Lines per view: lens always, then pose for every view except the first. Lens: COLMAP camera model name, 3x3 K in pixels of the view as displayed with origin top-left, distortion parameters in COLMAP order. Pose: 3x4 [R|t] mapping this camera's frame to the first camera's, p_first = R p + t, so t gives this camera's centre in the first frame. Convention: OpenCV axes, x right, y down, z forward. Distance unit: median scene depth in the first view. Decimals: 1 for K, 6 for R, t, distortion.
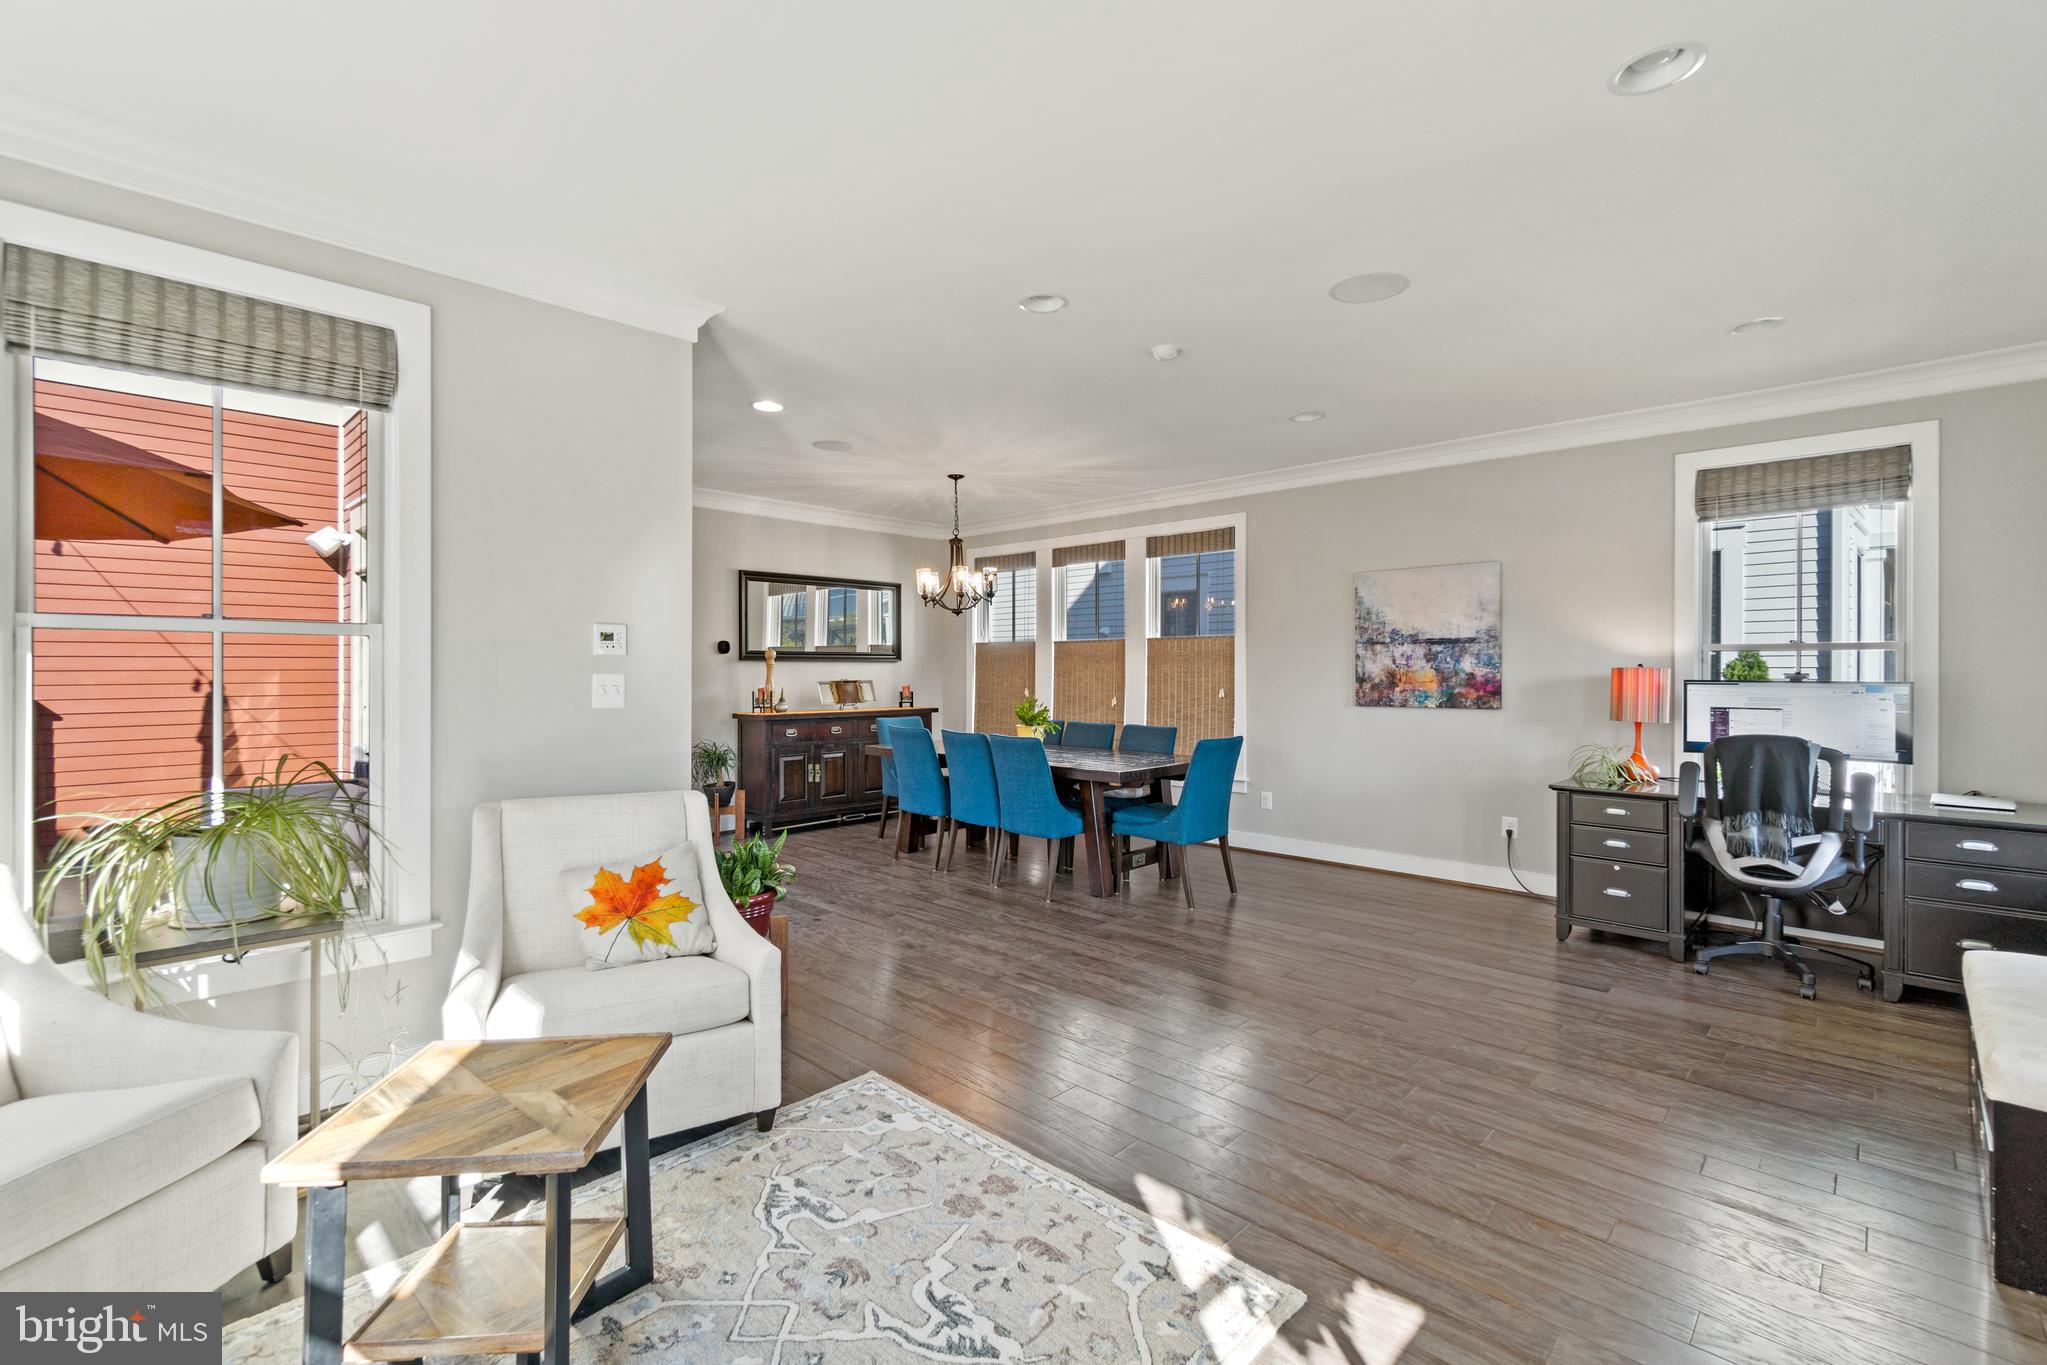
lens RADIAL K [[897.7, 0, 1019.5], [0, 897.7, 673.0], [0, 0, 1]] dist [0.002666, -0.000162]
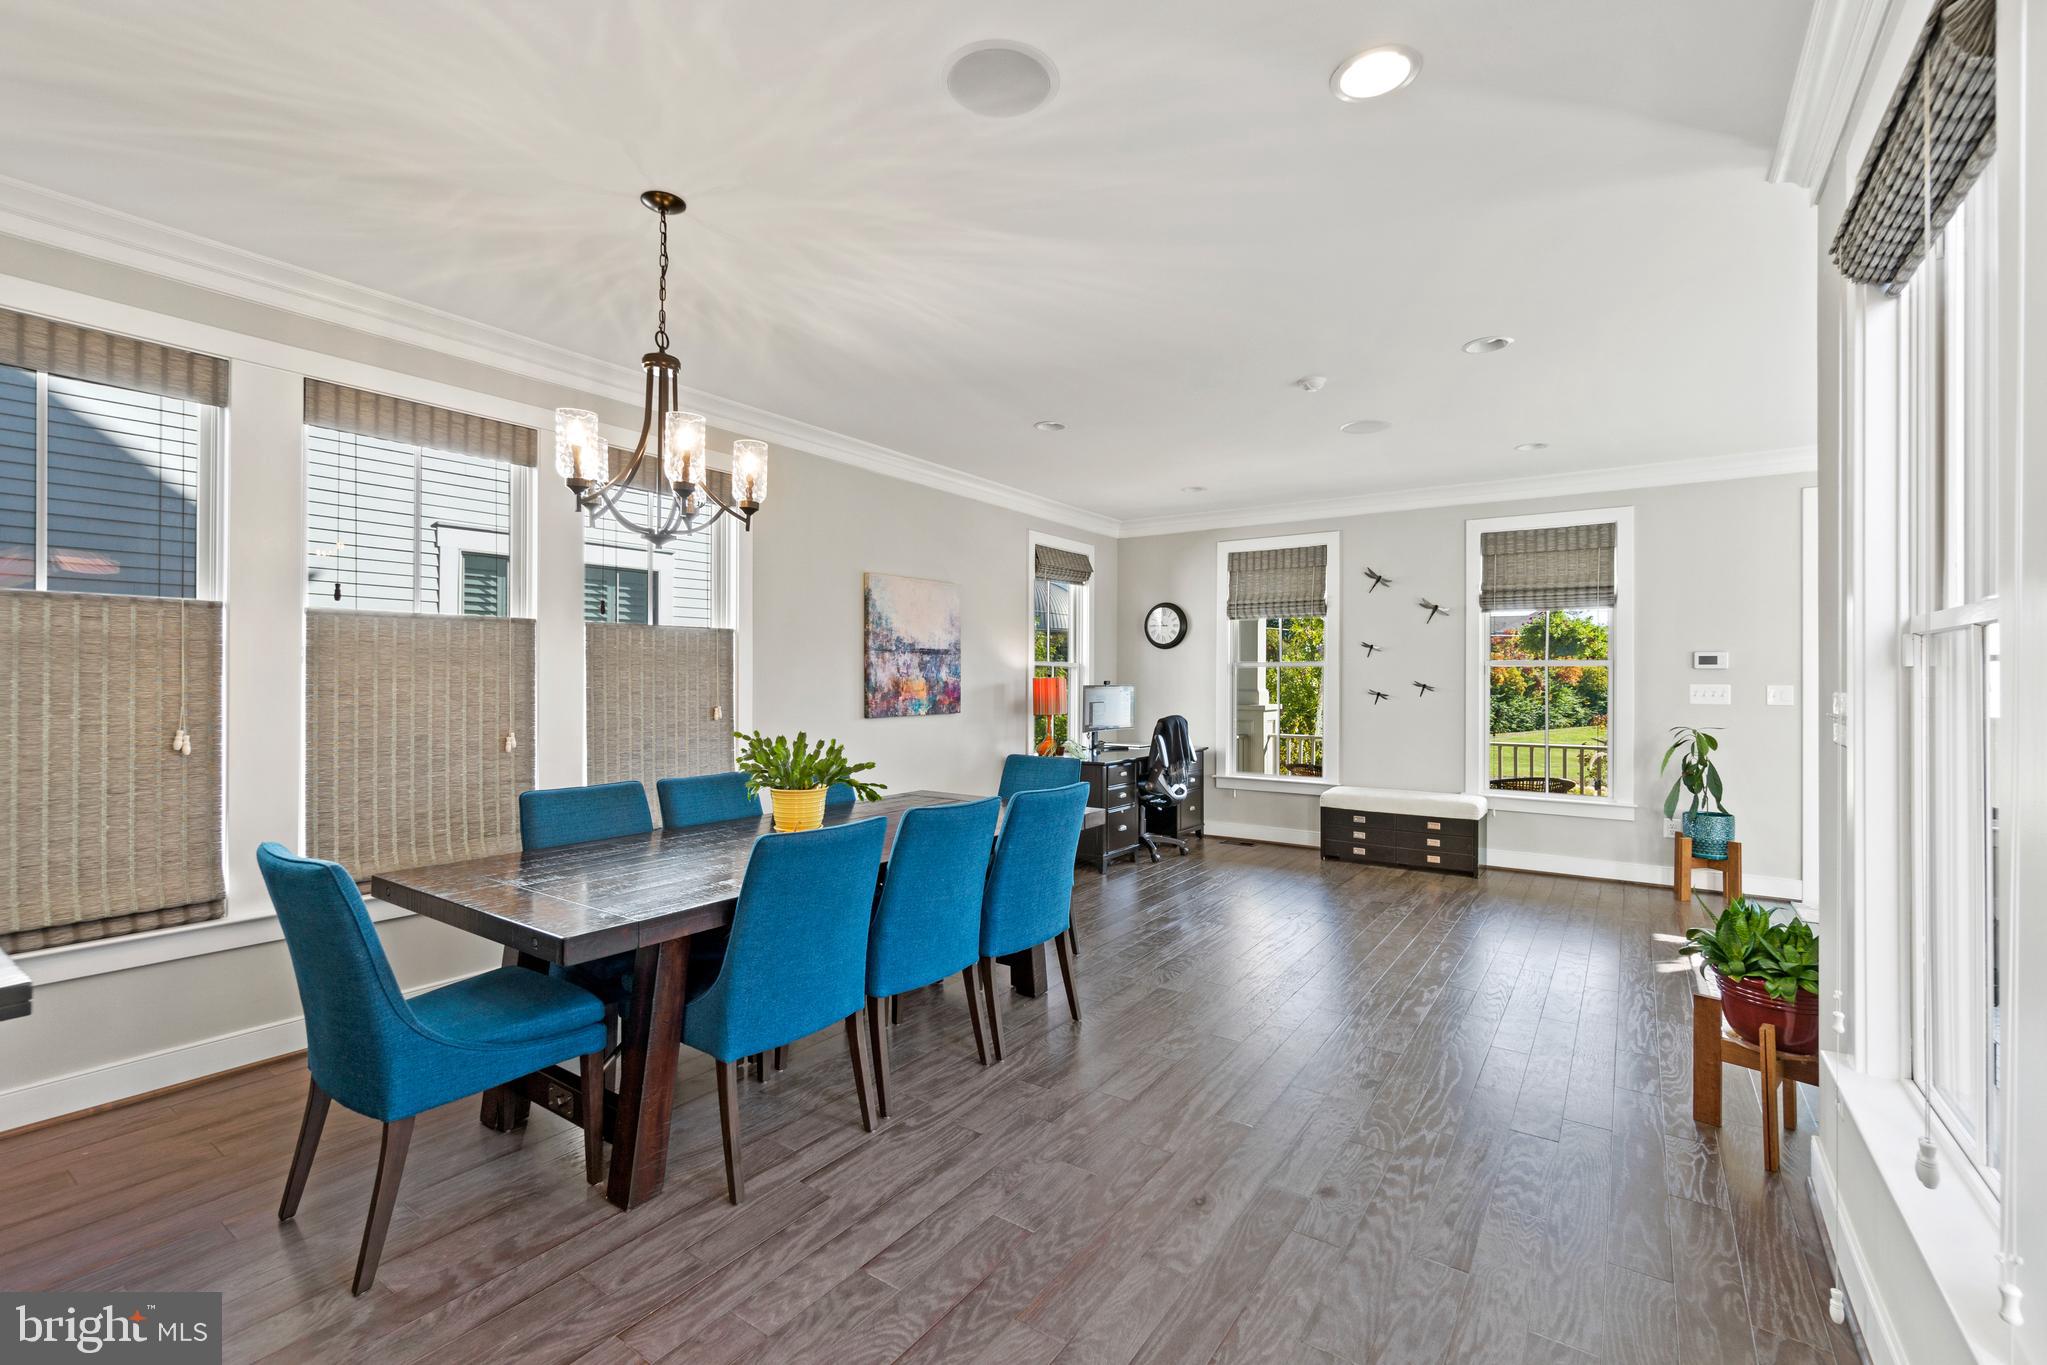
lens RADIAL K [[897.7, 0, 1017.1], [0, 897.7, 678.7], [0, 0, 1]] dist [0.002666, -0.000162]
pose [[-0.166541, -0.002761, 0.986031, -0.571254], [0.000905, 0.999995, 0.002953, -0.006302], [-0.986034, 0.001384, -0.166537, 1.047106]]
